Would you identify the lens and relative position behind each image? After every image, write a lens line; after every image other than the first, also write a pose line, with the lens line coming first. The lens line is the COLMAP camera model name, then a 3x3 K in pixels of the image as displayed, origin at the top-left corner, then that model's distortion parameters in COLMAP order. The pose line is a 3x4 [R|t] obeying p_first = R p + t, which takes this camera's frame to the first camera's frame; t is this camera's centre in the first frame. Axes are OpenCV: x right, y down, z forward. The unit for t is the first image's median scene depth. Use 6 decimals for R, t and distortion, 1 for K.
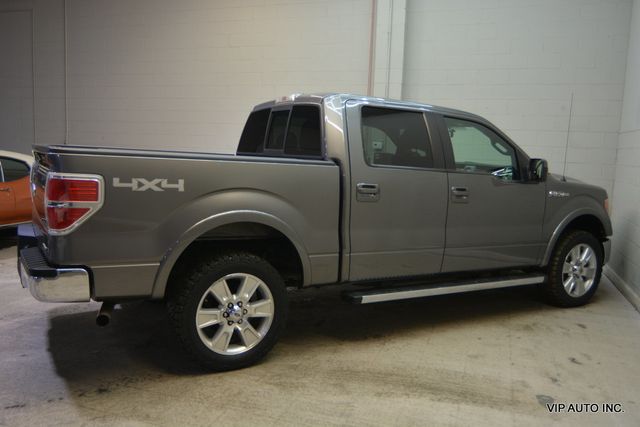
lens RADIAL K [[542.4, 0, 315.1], [0, 542.4, 211.0], [0, 0, 1]] dist [-0.018005, -0.002751]
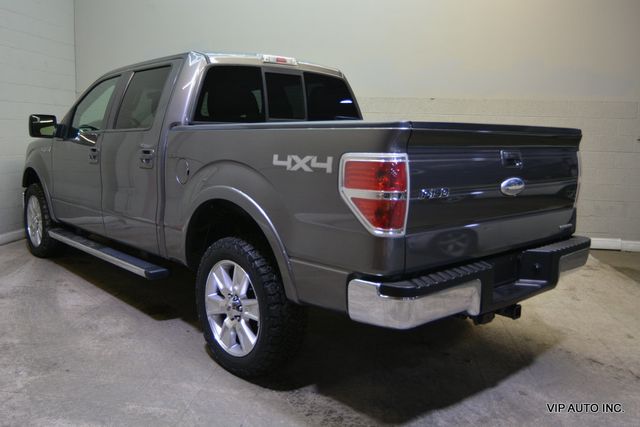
lens RADIAL K [[567.6, 0, 317.2], [0, 567.6, 206.6], [0, 0, 1]] dist [-0.020313, -0.001299]
pose [[-0.202841, -0.174863, 0.963472, -1.254941], [0.078877, 0.977811, 0.194071, -0.189140], [-0.976030, 0.115361, -0.184547, 1.445660]]
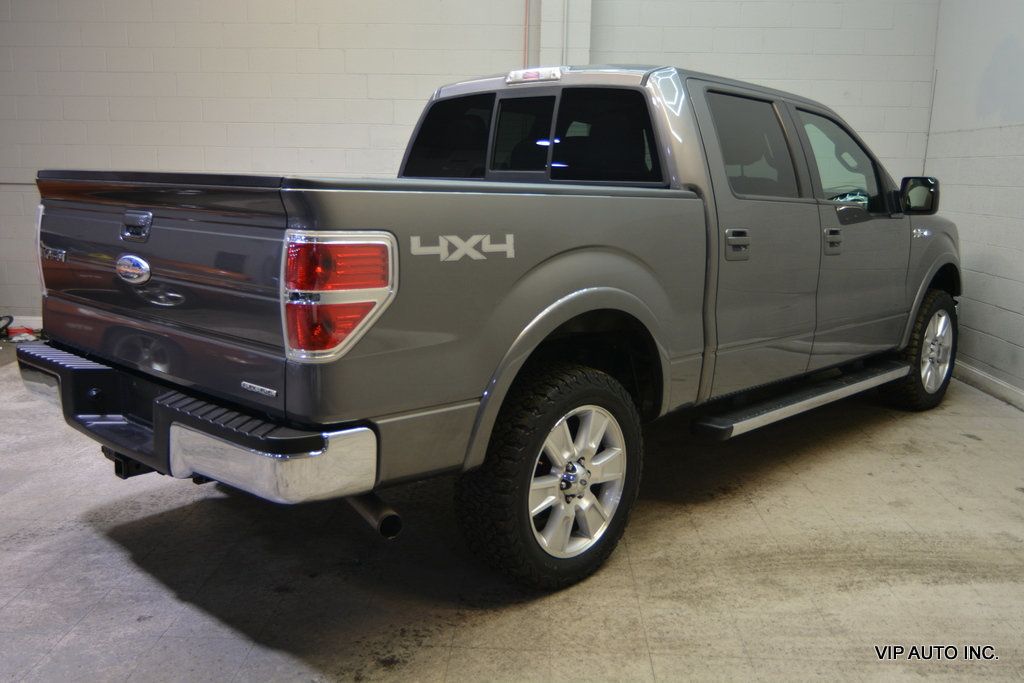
lens RADIAL K [[928.7, 0, 509.9], [0, 928.7, 339.8], [0, 0, 1]] dist [-0.015045, -0.005486]
pose [[0.956469, -0.071952, 0.282824, -0.452241], [0.051110, 0.995451, 0.080403, -0.026900], [-0.287323, -0.062448, 0.955796, 0.143359]]
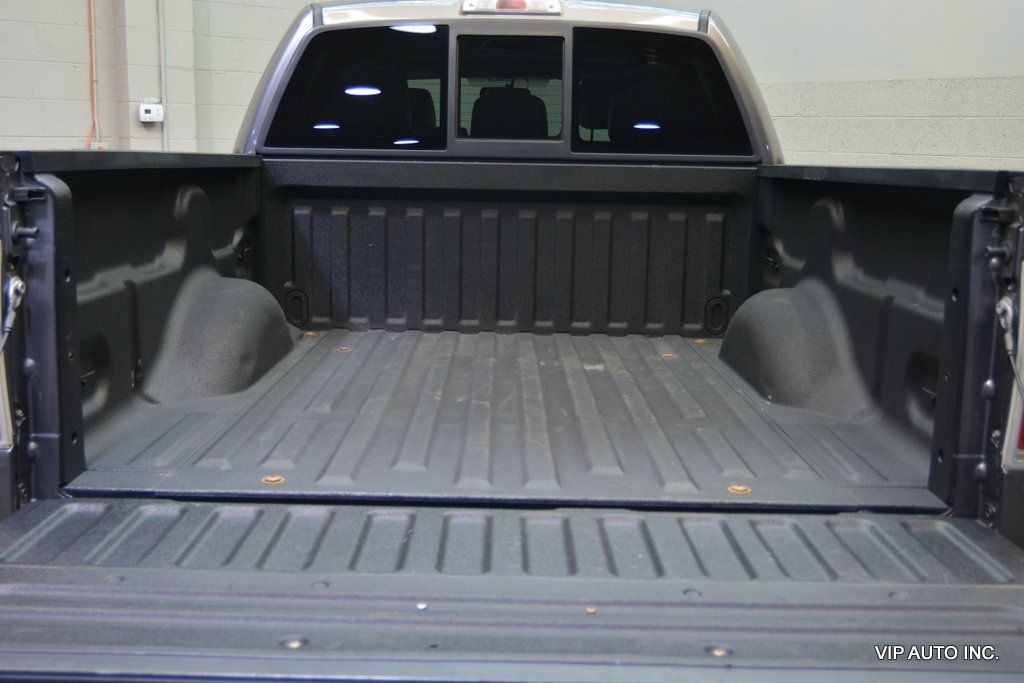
lens RADIAL K [[1036.8, 0, 512.0], [0, 1036.8, 341.5], [0, 0, 1]] dist [-0.007026, -0.006177]
pose [[0.500094, -0.195233, 0.843677, -0.909049], [0.097920, 0.980755, 0.168912, -0.123964], [-0.860417, -0.001859, 0.509587, 0.798772]]
